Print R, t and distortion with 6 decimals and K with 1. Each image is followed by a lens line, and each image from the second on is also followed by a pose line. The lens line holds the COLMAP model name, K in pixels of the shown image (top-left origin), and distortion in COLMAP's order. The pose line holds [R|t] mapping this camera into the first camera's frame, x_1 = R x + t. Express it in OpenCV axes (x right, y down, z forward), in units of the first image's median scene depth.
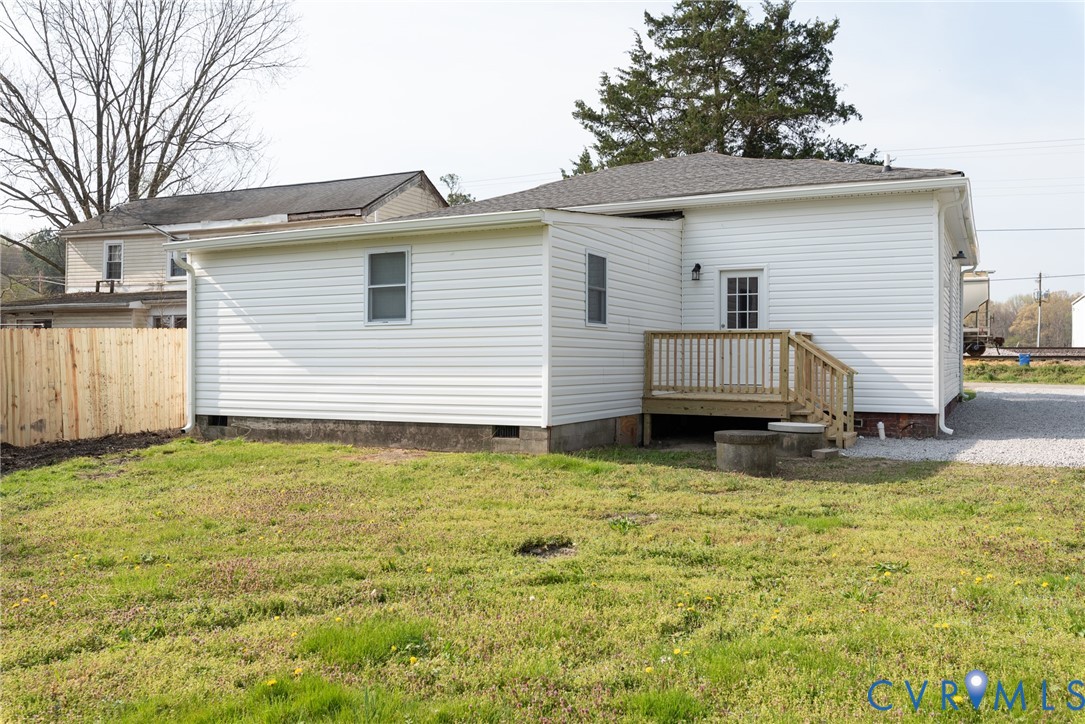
lens RADIAL K [[875.0, 0, 540.4], [0, 875.0, 367.3], [0, 0, 1]] dist [0.010862, 0.005170]
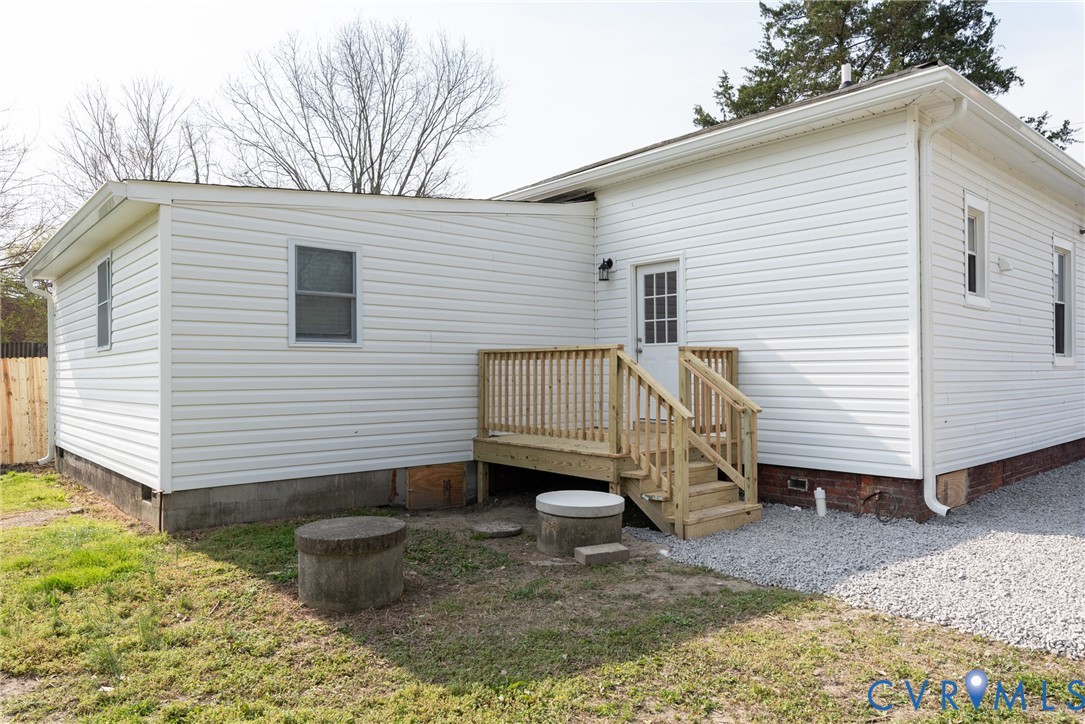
lens RADIAL K [[726.1, 0, 544.7], [0, 726.1, 363.0], [0, 0, 1]] dist [-0.003756, -0.010407]
pose [[0.931564, -0.012712, -0.363355, 0.365700], [0.005929, 0.999787, -0.019777, -0.016568], [0.363529, 0.016269, 0.931441, 0.411378]]
